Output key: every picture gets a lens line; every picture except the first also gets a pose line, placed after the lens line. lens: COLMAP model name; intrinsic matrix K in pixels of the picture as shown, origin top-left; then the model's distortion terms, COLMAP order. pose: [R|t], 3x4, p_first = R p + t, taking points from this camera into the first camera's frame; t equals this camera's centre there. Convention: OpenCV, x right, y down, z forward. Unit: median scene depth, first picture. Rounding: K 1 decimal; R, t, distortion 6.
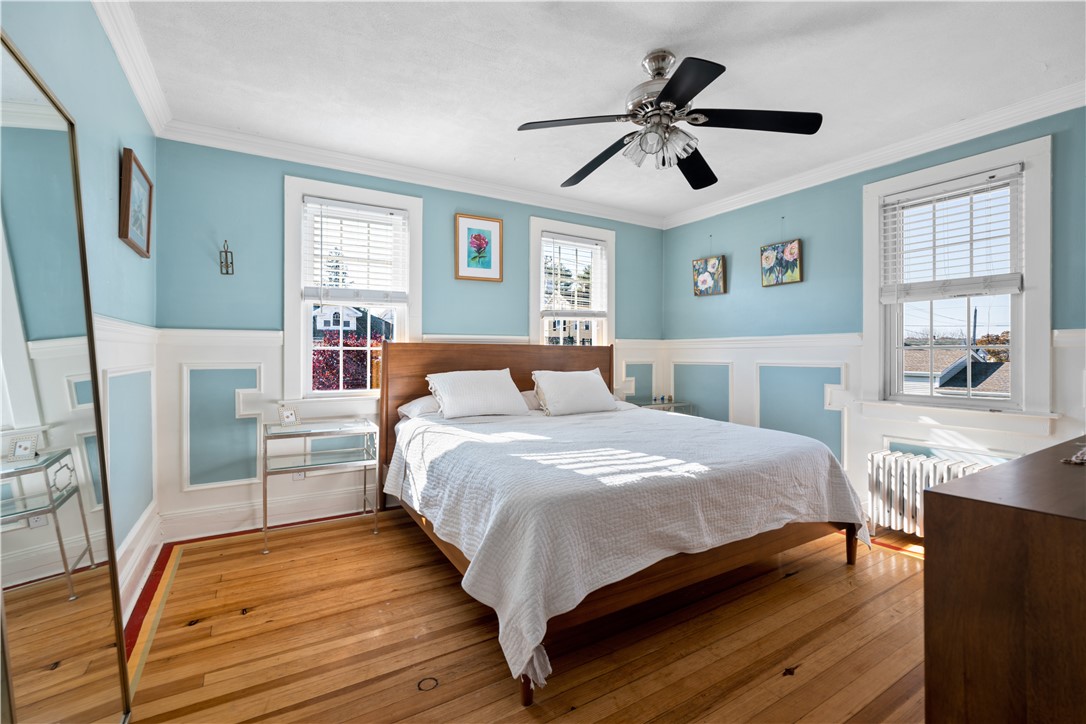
lens RADIAL K [[493.2, 0, 547.2], [0, 493.2, 356.2], [0, 0, 1]] dist [-0.023825, 0.008937]
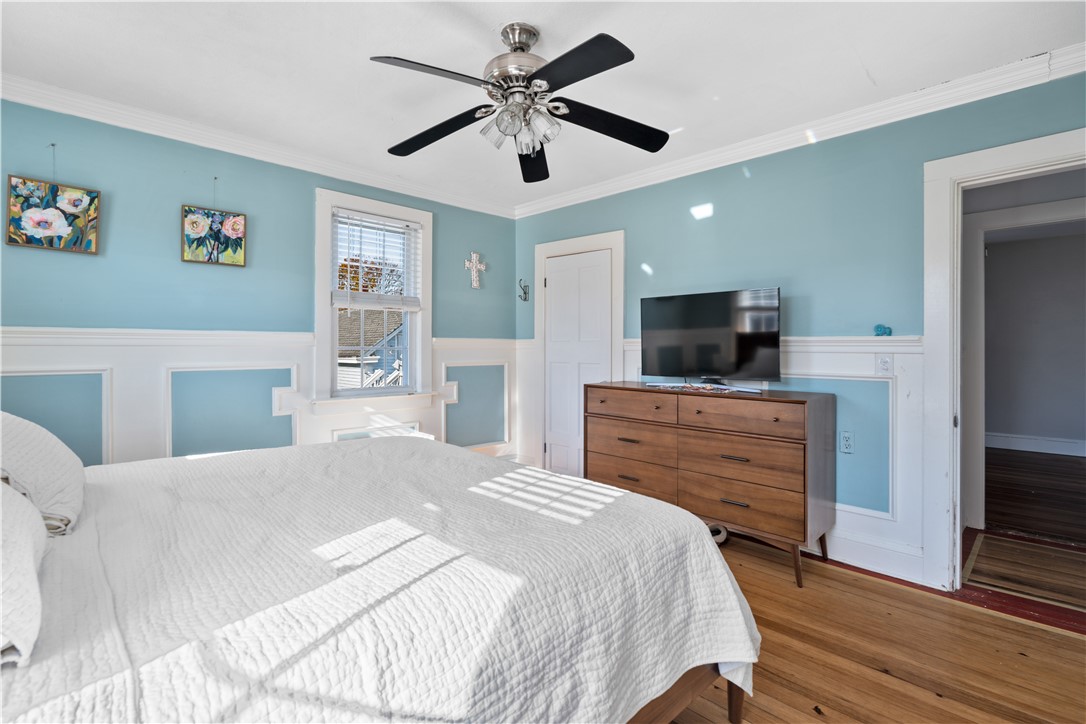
lens RADIAL K [[493.2, 0, 543.2], [0, 493.2, 356.4], [0, 0, 1]] dist [-0.023825, 0.008937]
pose [[-0.221837, 0.000392, 0.975084, -0.392144], [0.014475, 0.999891, 0.002891, 0.004006], [-0.974976, 0.014755, -0.221819, 0.680012]]
